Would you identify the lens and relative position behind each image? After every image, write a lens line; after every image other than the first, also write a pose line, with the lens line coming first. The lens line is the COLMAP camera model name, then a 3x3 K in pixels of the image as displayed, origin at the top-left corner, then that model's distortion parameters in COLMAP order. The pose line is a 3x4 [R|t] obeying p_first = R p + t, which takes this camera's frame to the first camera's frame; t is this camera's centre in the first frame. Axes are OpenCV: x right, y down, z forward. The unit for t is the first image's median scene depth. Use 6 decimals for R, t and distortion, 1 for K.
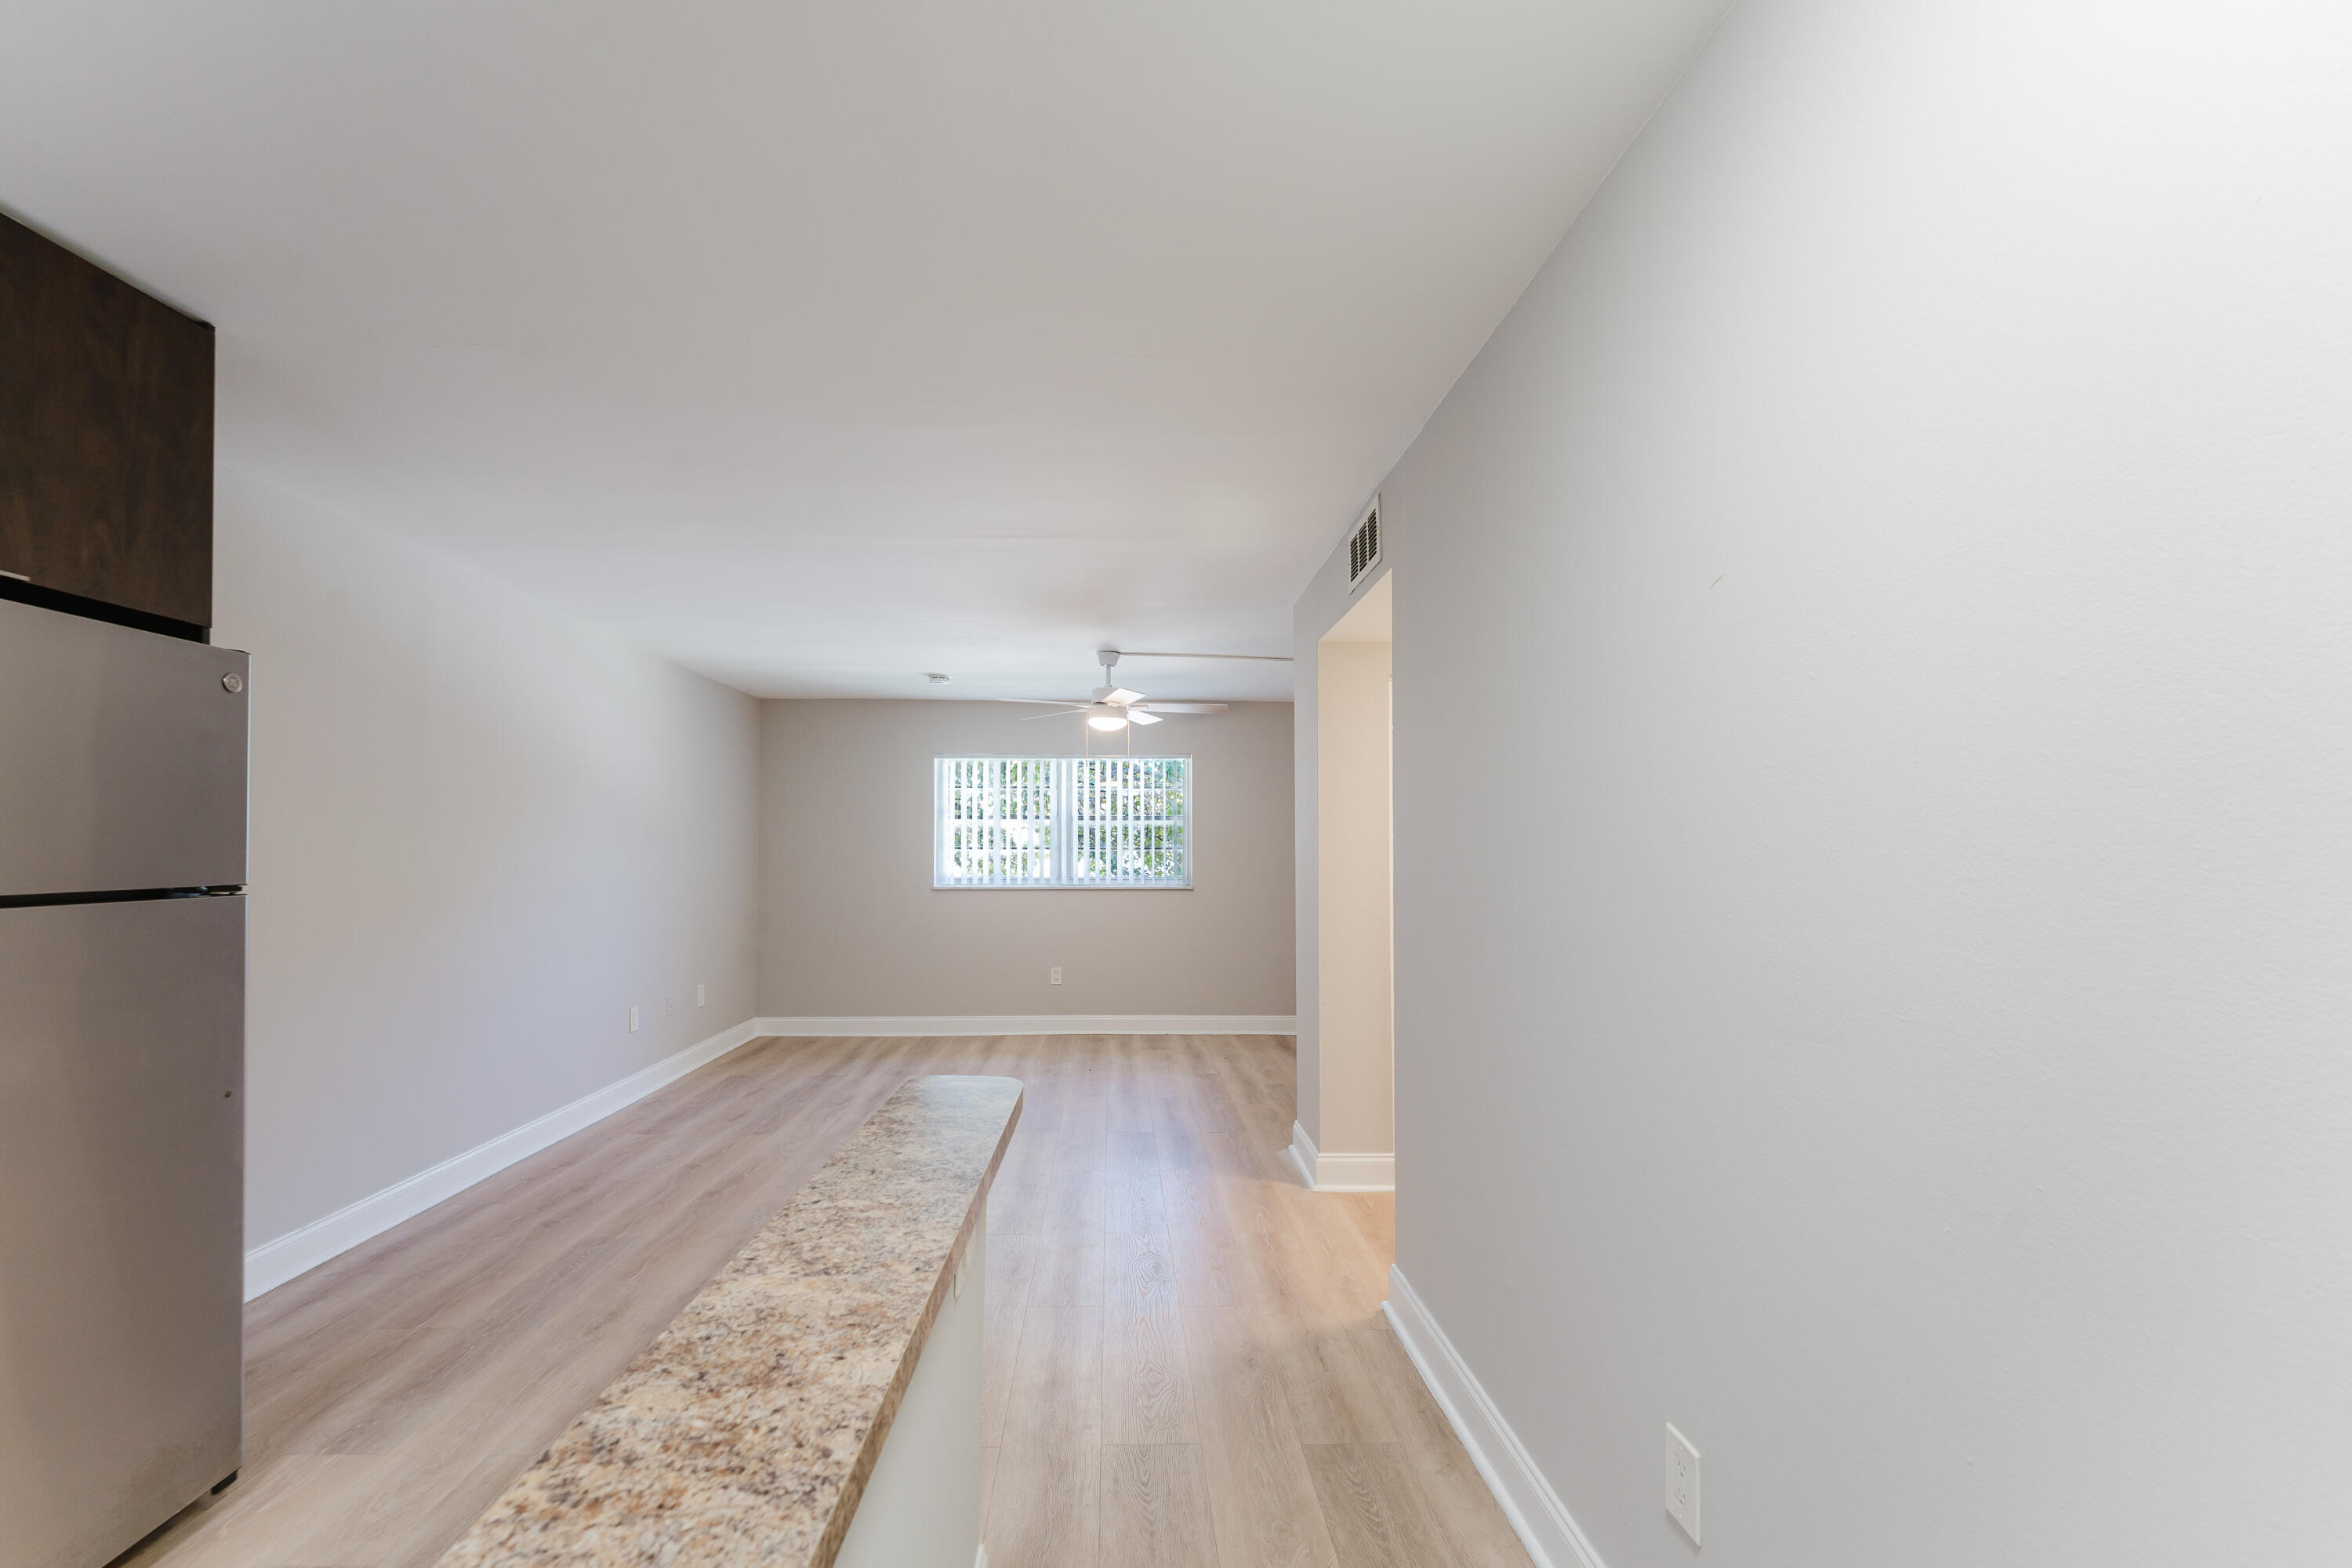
lens RADIAL K [[962.0, 0, 1135.6], [0, 962.0, 830.3], [0, 0, 1]] dist [-0.001874, 0.000058]
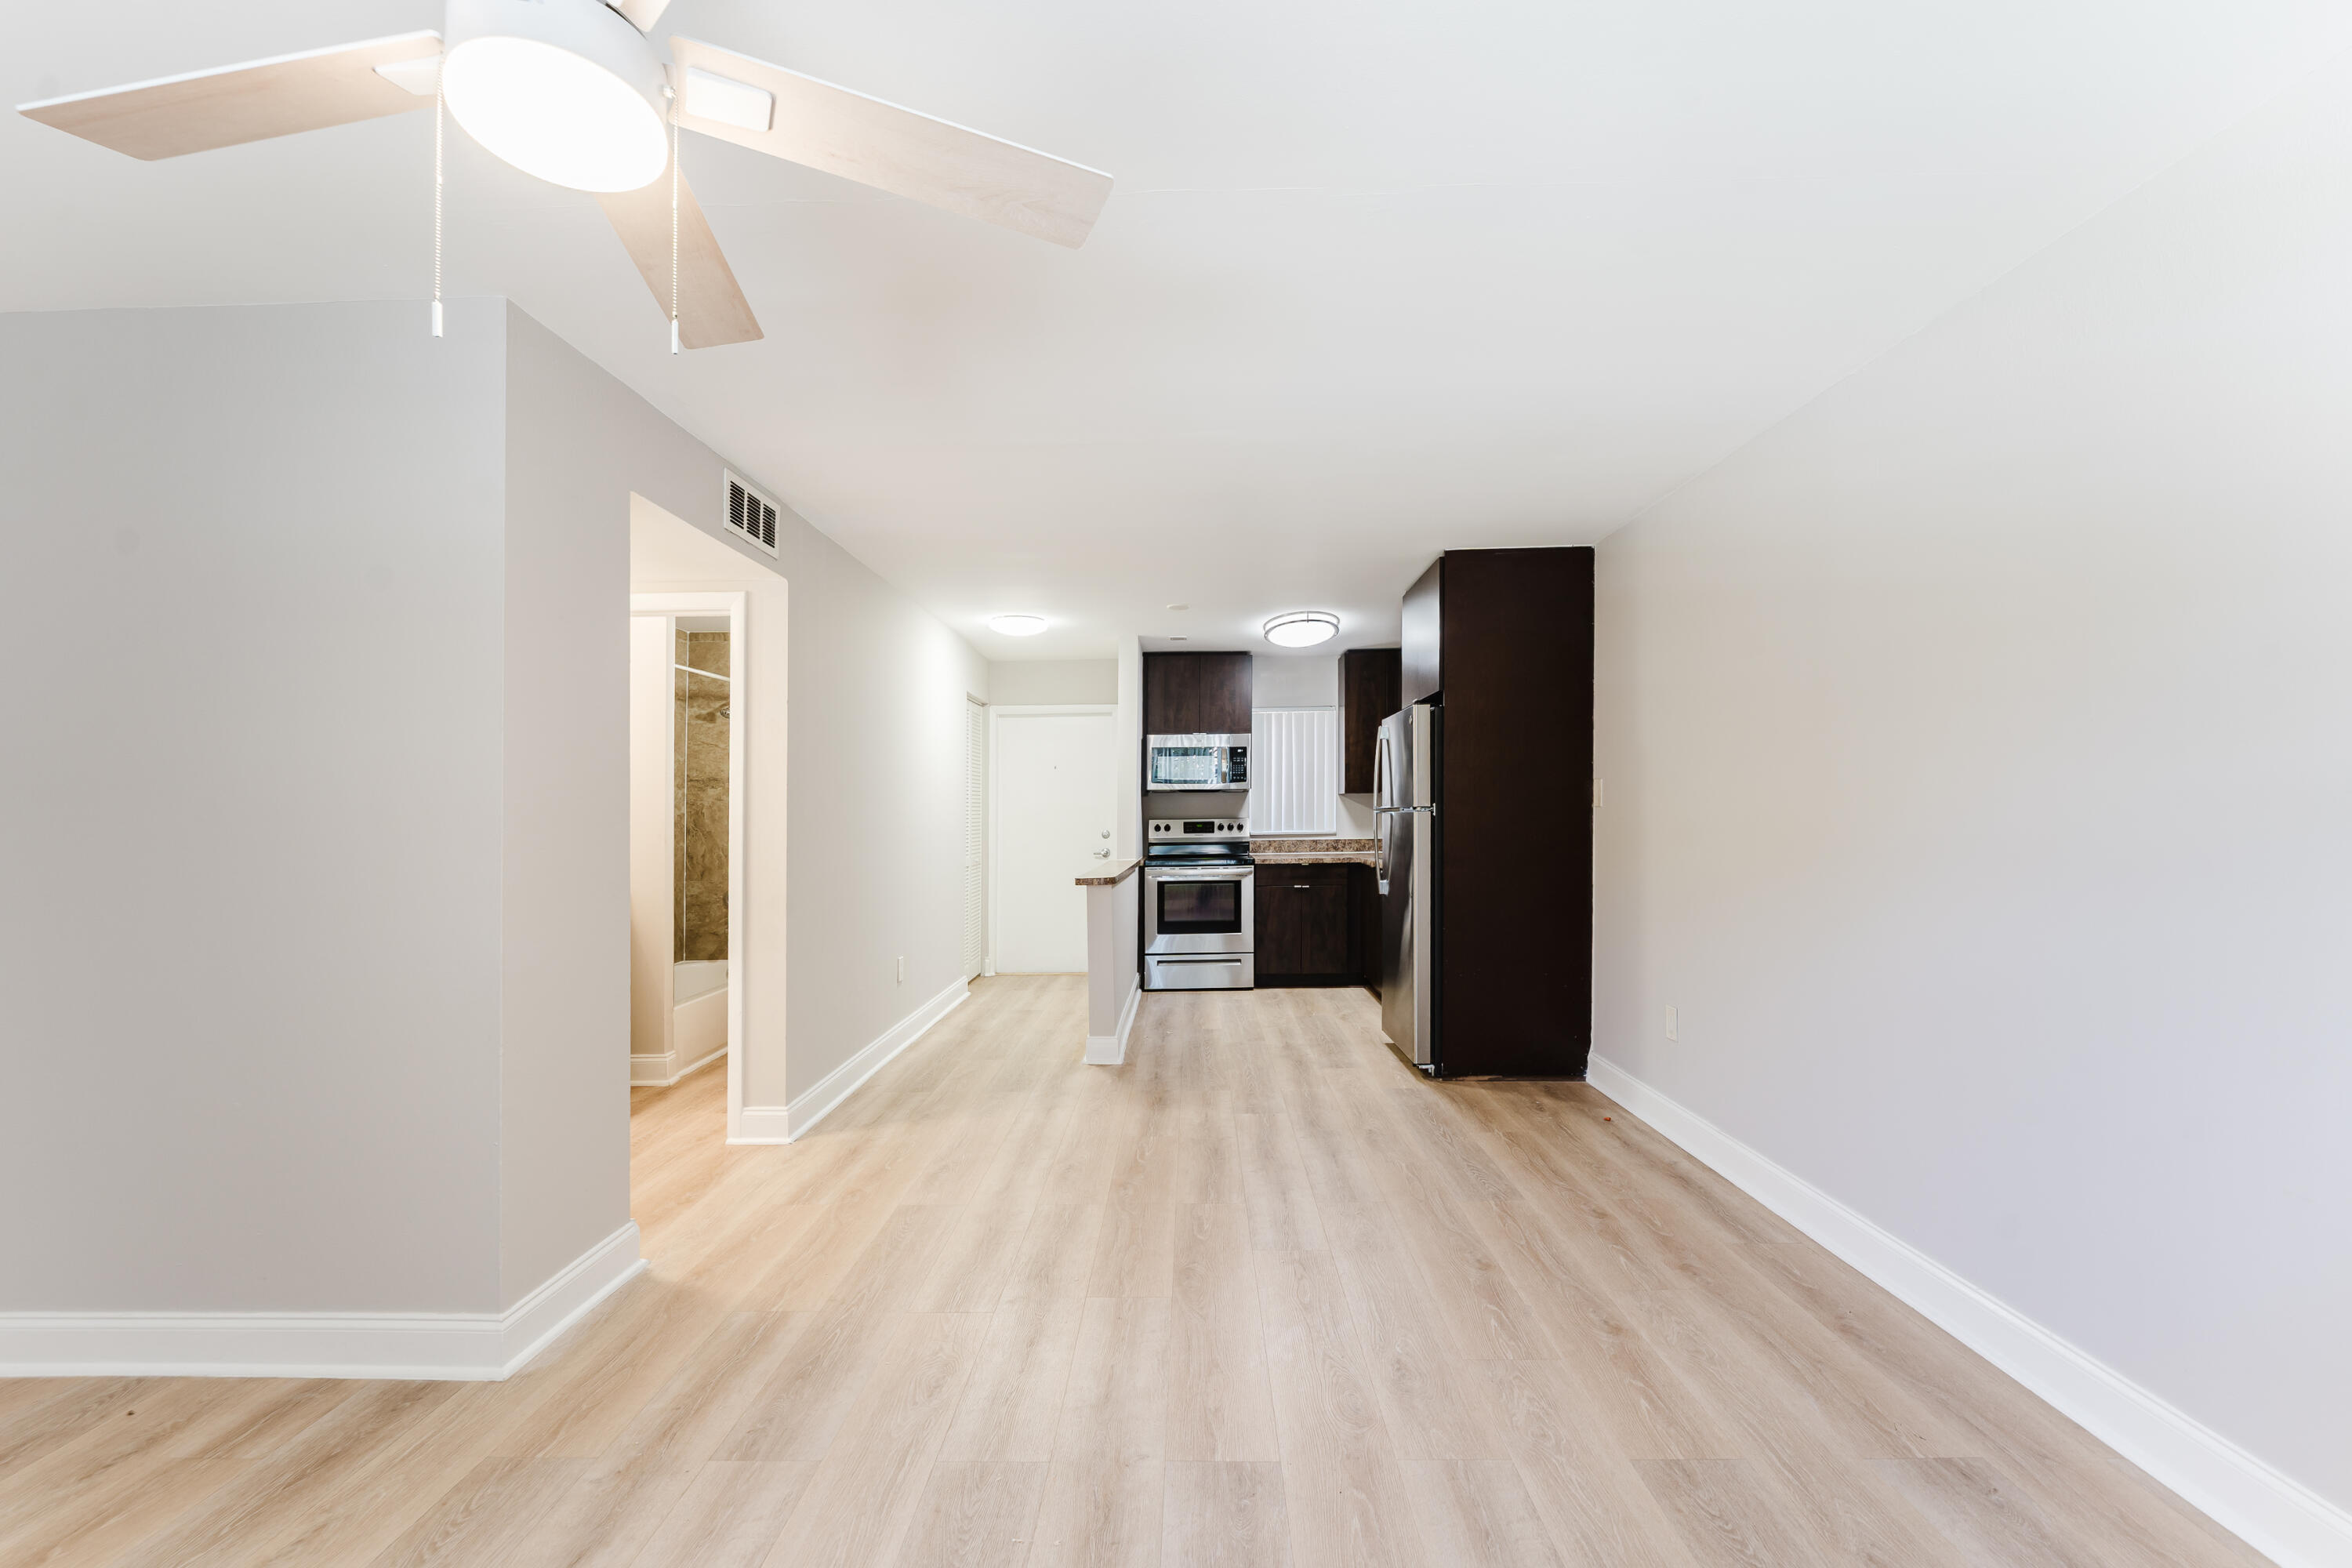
lens RADIAL K [[962.0, 0, 1161.0], [0, 962.0, 806.1], [0, 0, 1]] dist [-0.001874, 0.000058]
pose [[-0.997915, 0.007359, 0.064119, -0.213459], [0.005379, 0.999505, -0.030998, 0.052462], [-0.064315, -0.030588, -0.997461, 1.469910]]
